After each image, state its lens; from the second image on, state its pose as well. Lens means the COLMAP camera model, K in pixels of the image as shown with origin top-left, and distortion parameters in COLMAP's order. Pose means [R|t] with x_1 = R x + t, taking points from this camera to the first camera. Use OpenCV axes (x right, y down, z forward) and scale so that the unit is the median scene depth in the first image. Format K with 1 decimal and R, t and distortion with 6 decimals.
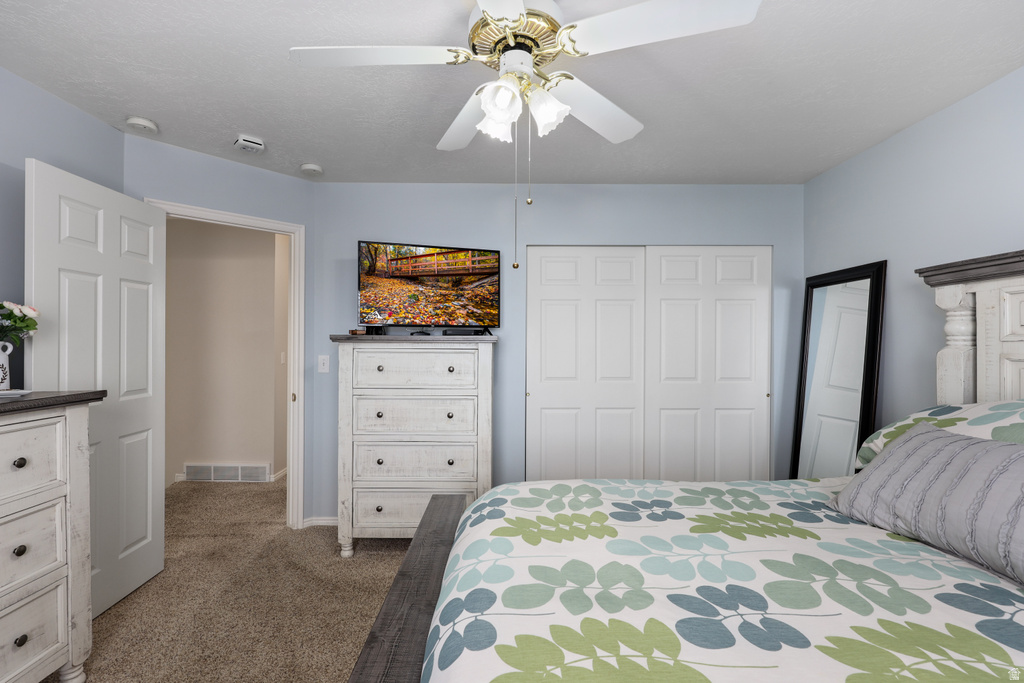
lens RADIAL K [[461.9, 0, 505.5], [0, 461.9, 343.6], [0, 0, 1]] dist [-0.000877, 0.000302]
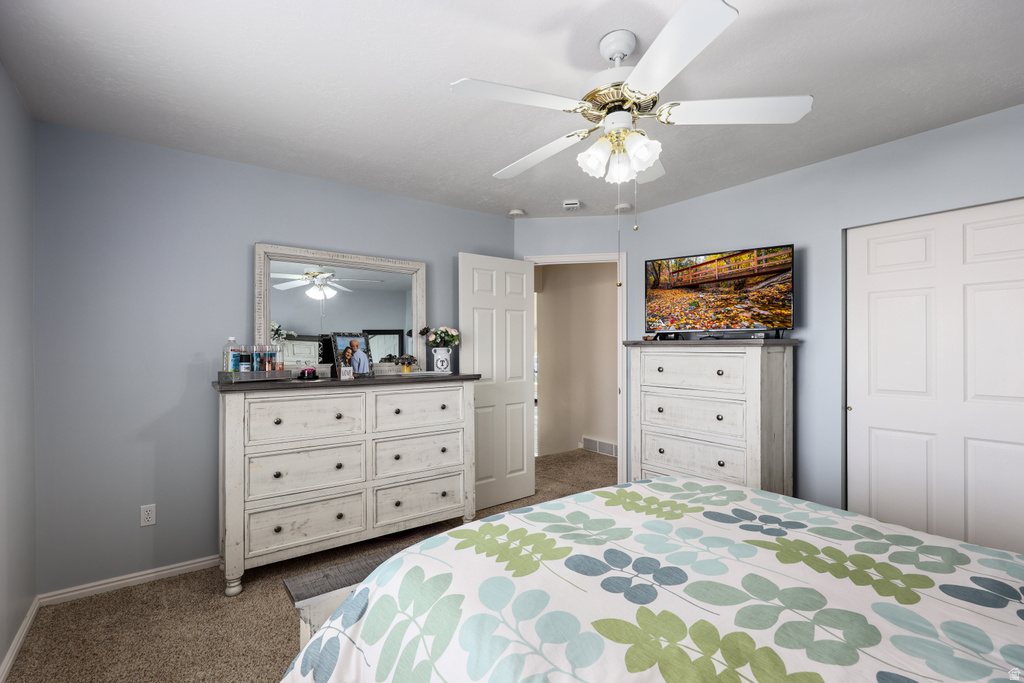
lens RADIAL K [[456.5, 0, 494.2], [0, 456.5, 345.5], [0, 0, 1]] dist [-0.000274, 0.000115]
pose [[0.578249, -0.008276, -0.815818, 0.403464], [0.003577, 0.999965, -0.007609, 0.002010], [0.815853, 0.001481, 0.578258, 0.009175]]
